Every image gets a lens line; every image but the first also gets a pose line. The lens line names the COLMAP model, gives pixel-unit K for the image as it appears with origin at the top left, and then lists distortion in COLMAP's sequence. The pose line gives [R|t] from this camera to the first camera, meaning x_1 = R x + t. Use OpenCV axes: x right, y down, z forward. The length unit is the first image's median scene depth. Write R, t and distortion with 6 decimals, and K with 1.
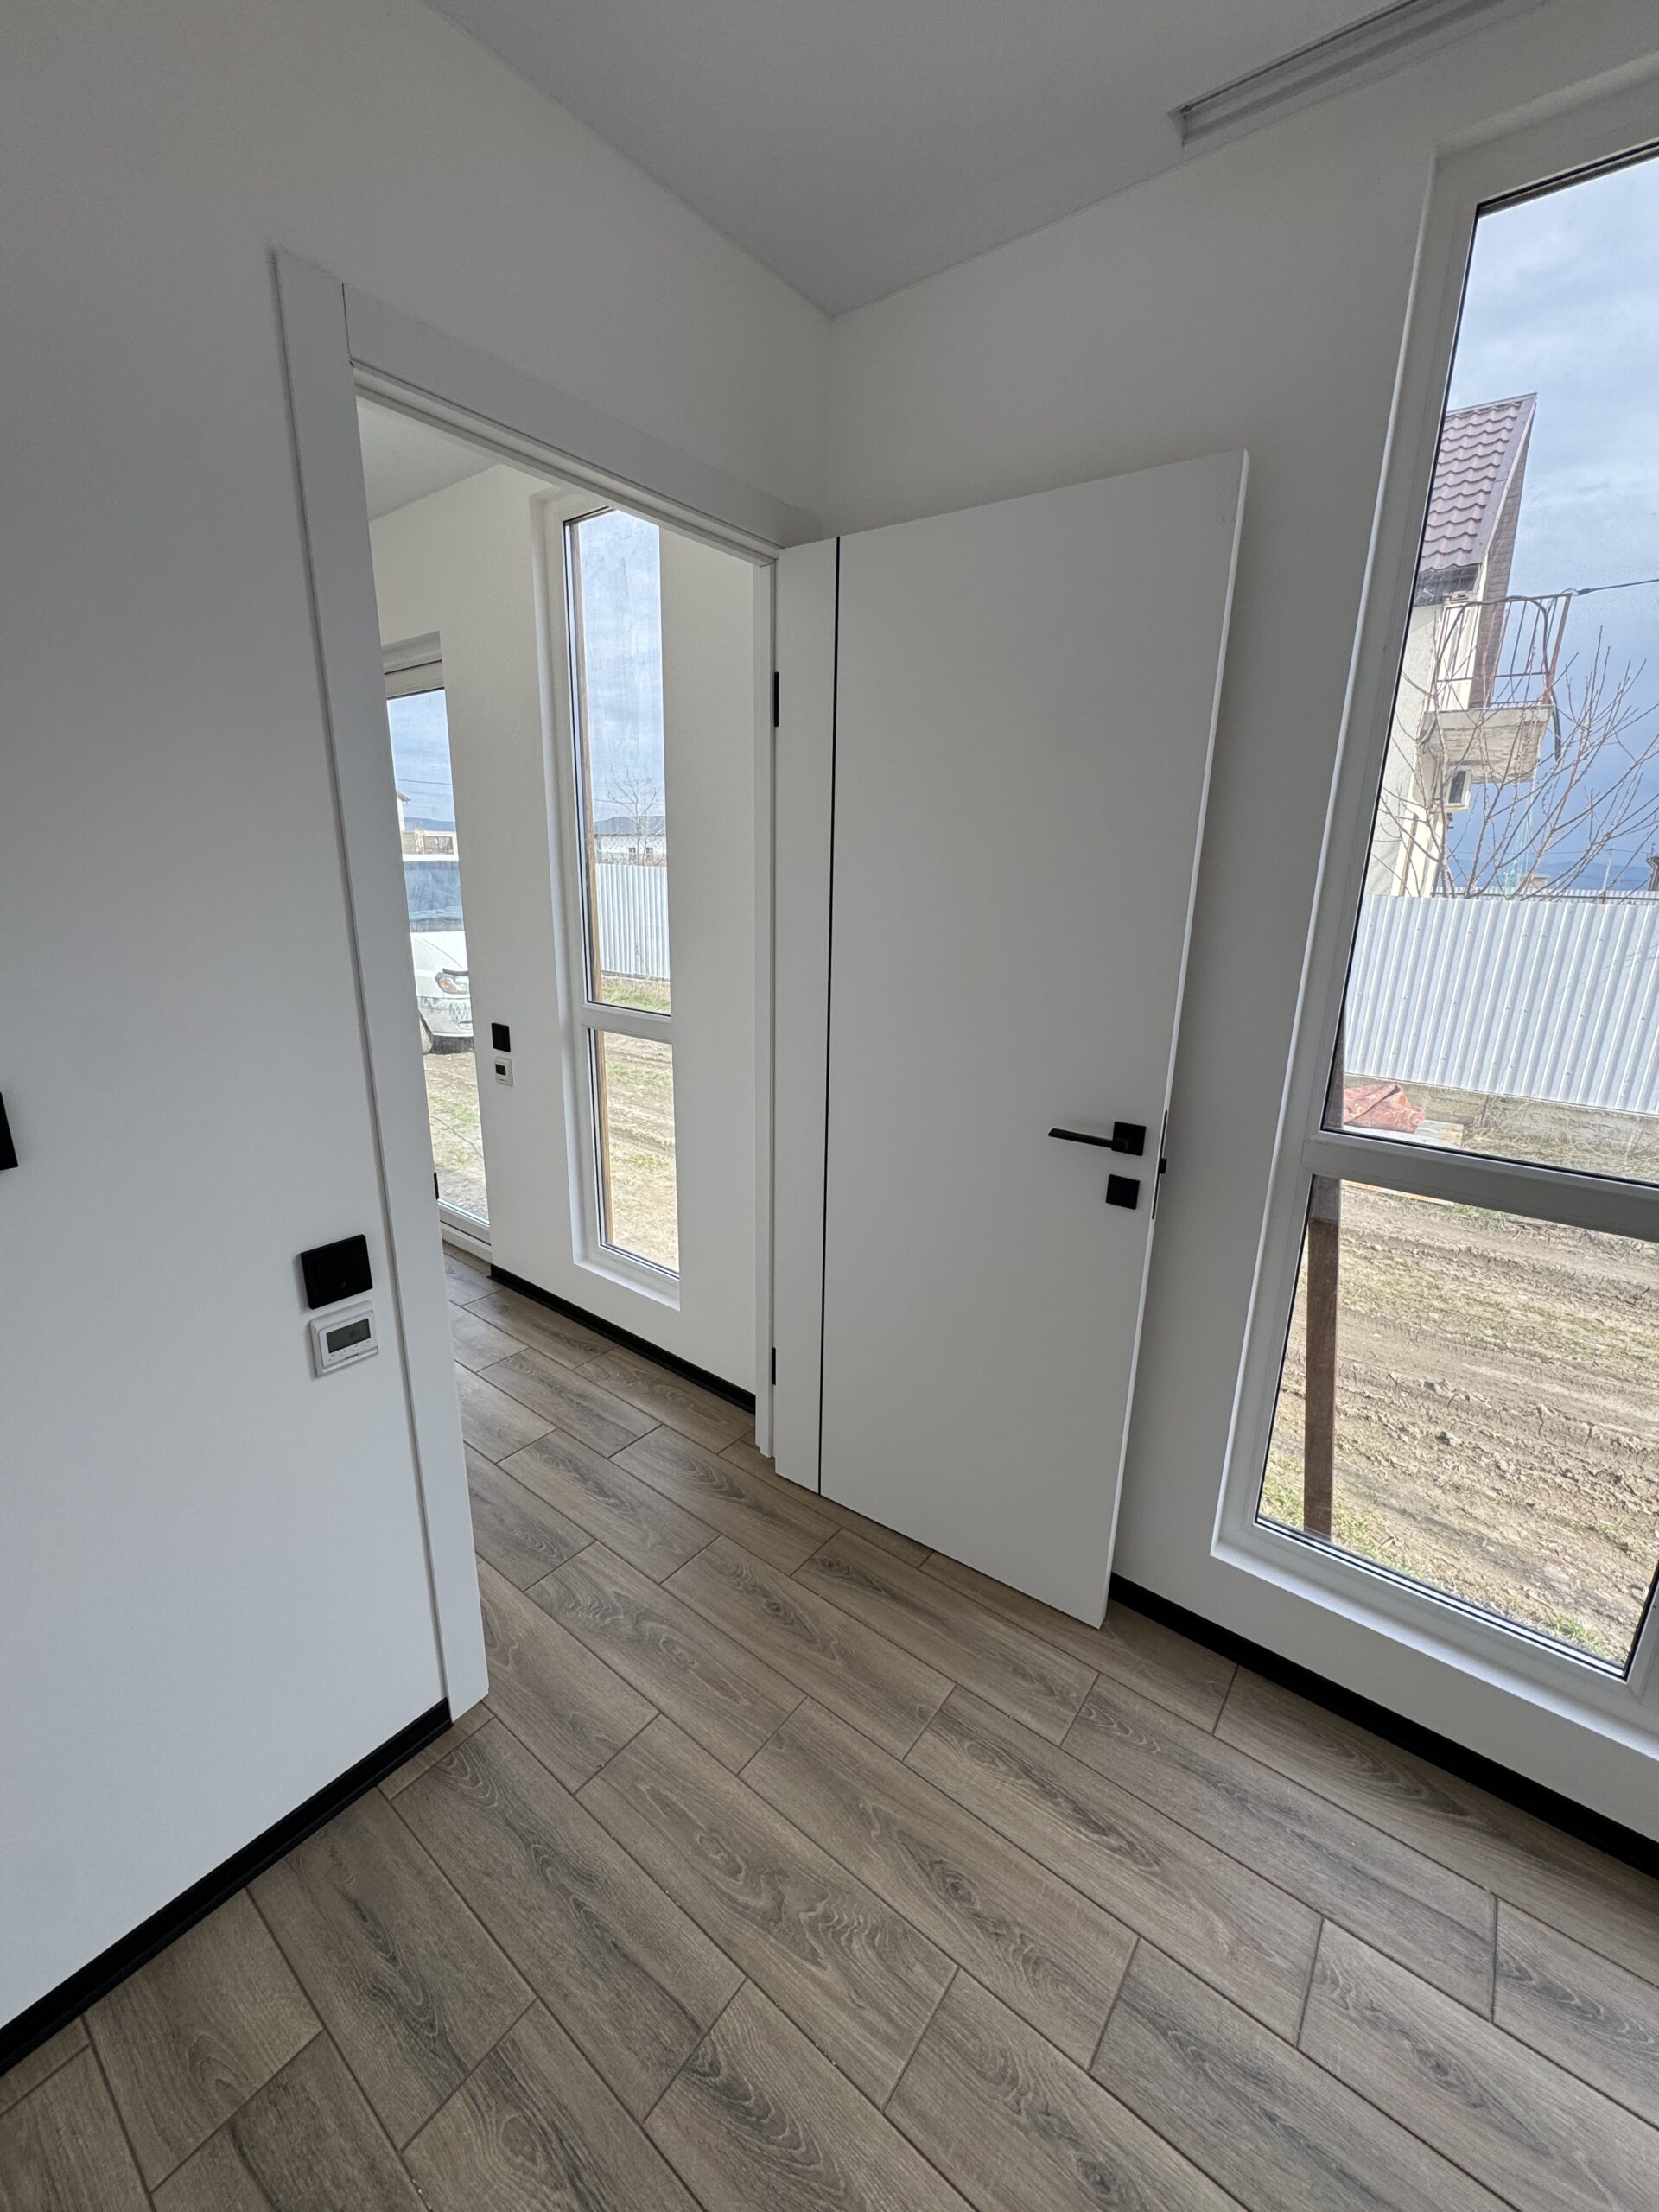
lens RADIAL K [[896.3, 0, 829.5], [0, 896.3, 1106.0], [0, 0, 1]] dist [0.000848, 0.000464]
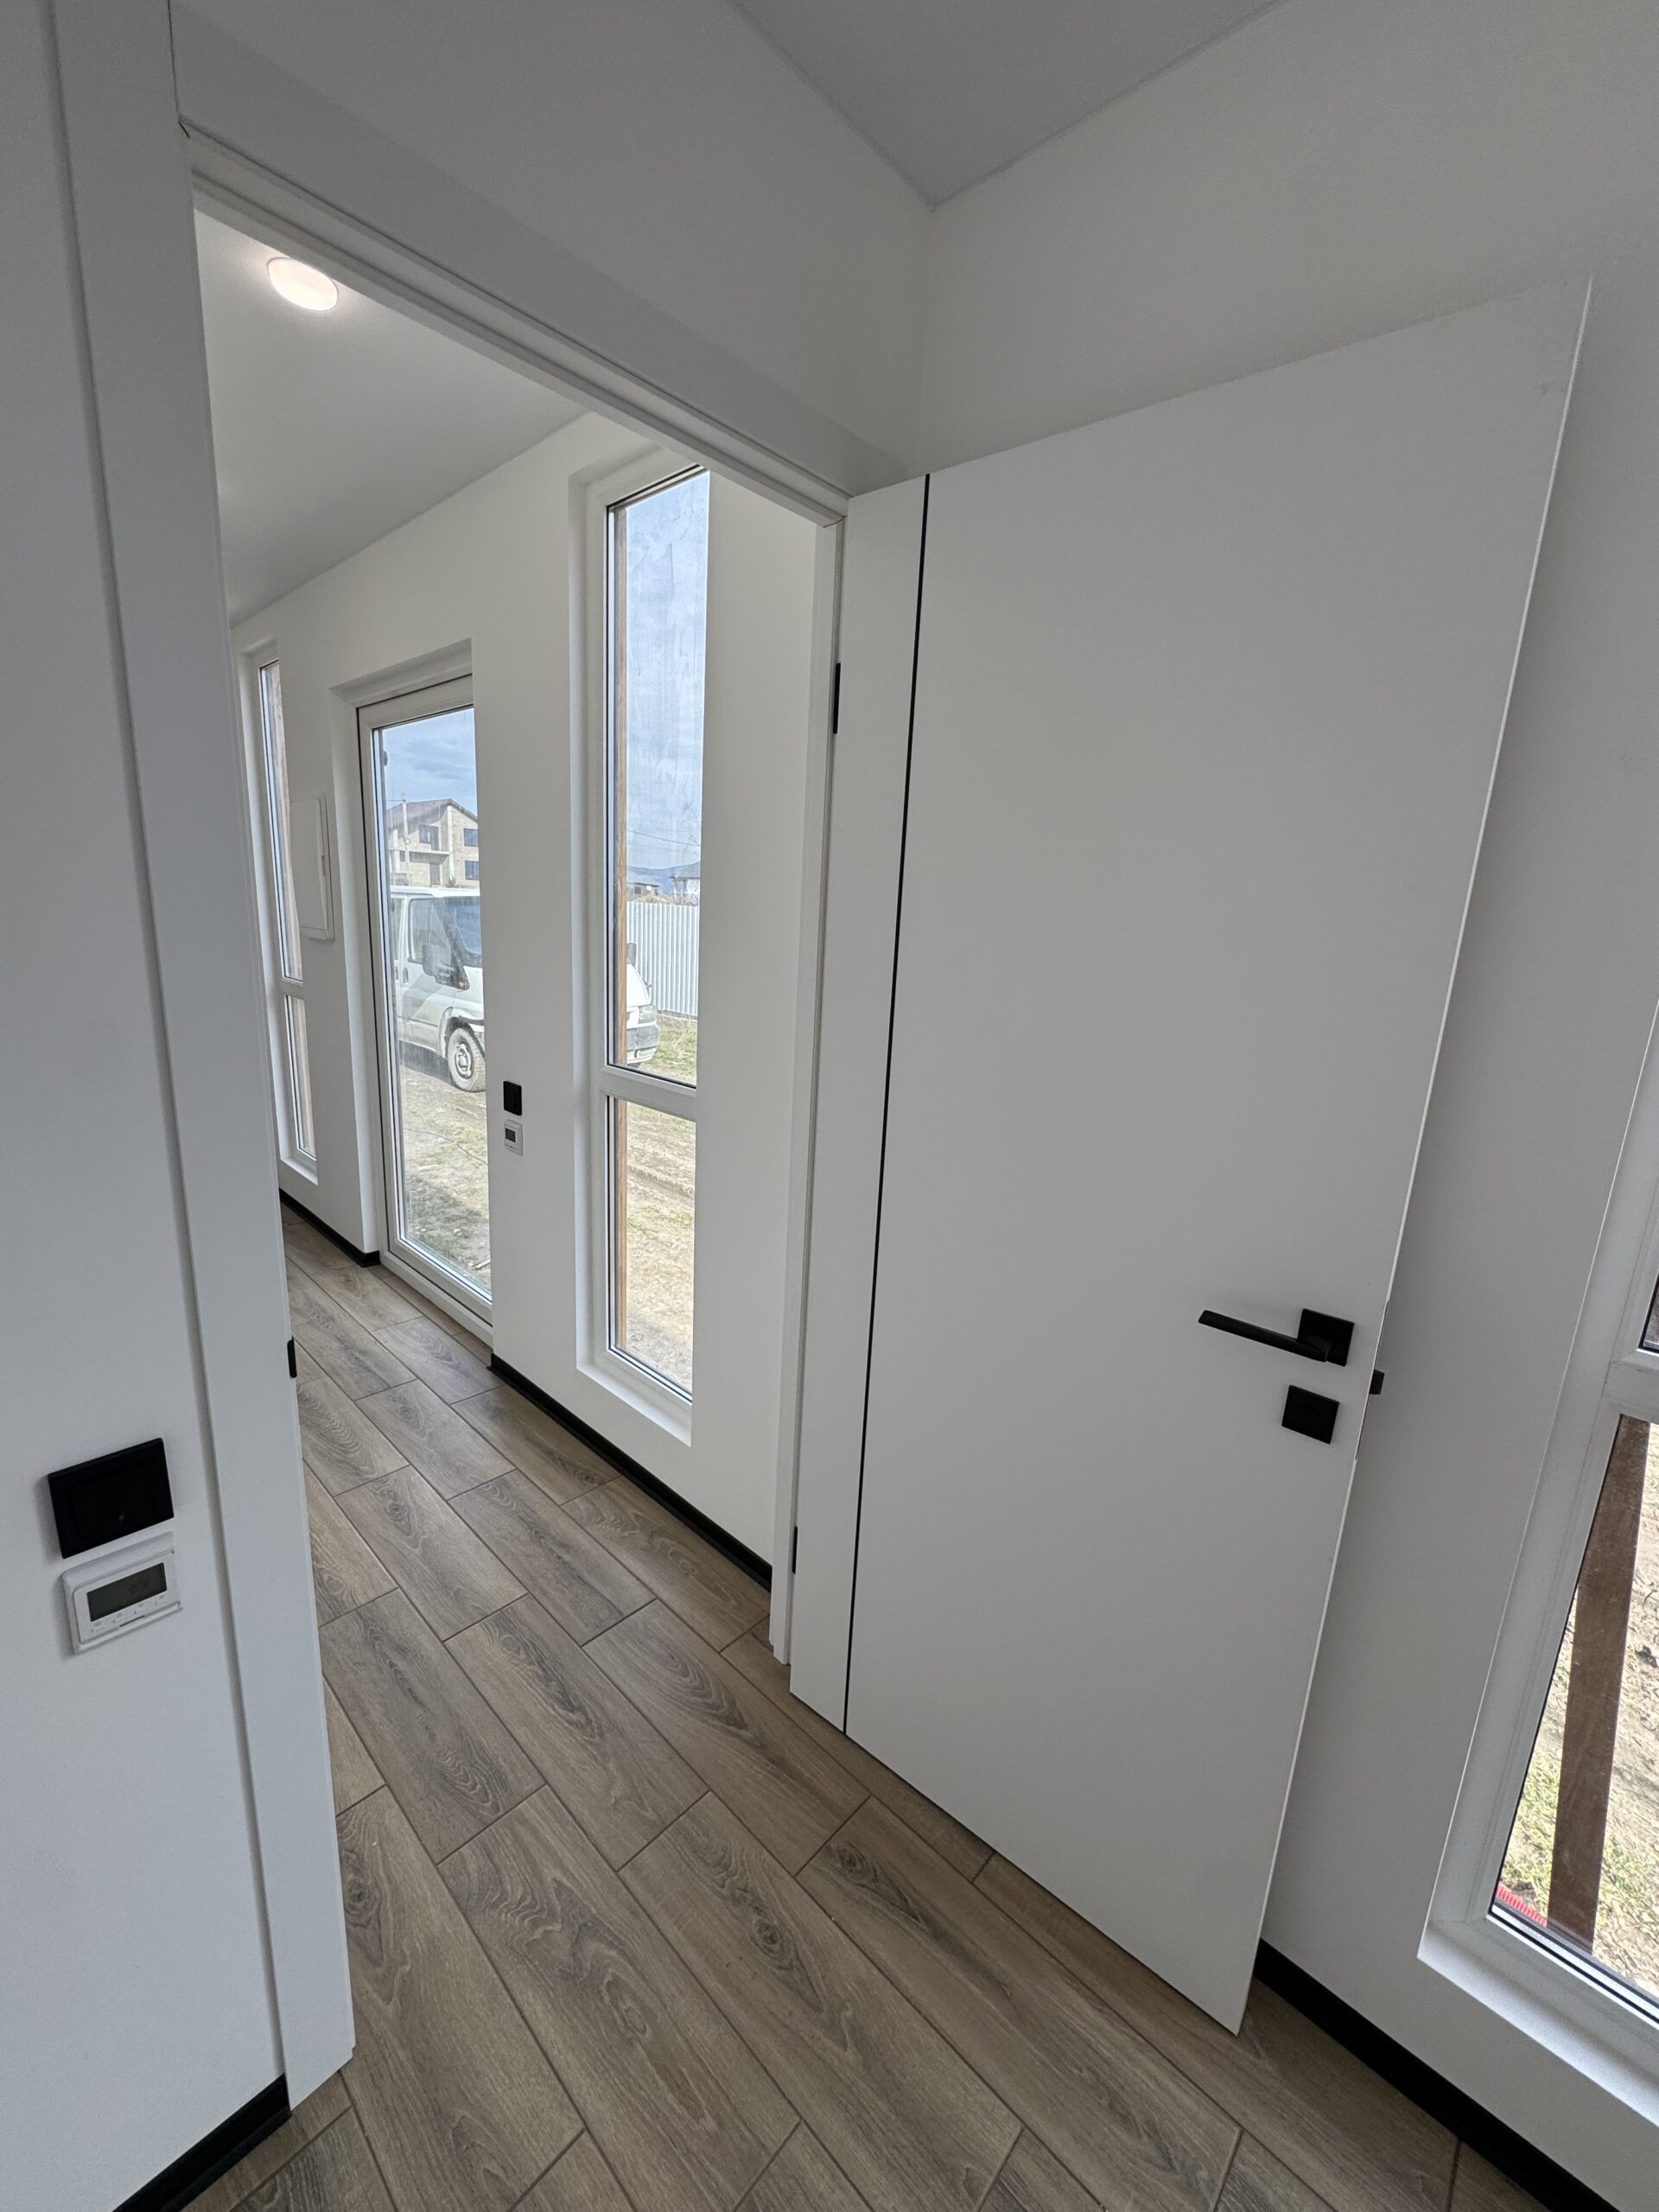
lens RADIAL K [[896.3, 0, 829.5], [0, 896.3, 1106.0], [0, 0, 1]] dist [0.000848, 0.000464]
pose [[0.995749, 0.048898, -0.078062, 0.010222], [-0.052768, 0.997438, -0.048308, -0.063670], [0.075499, 0.052222, 0.995777, 0.233653]]
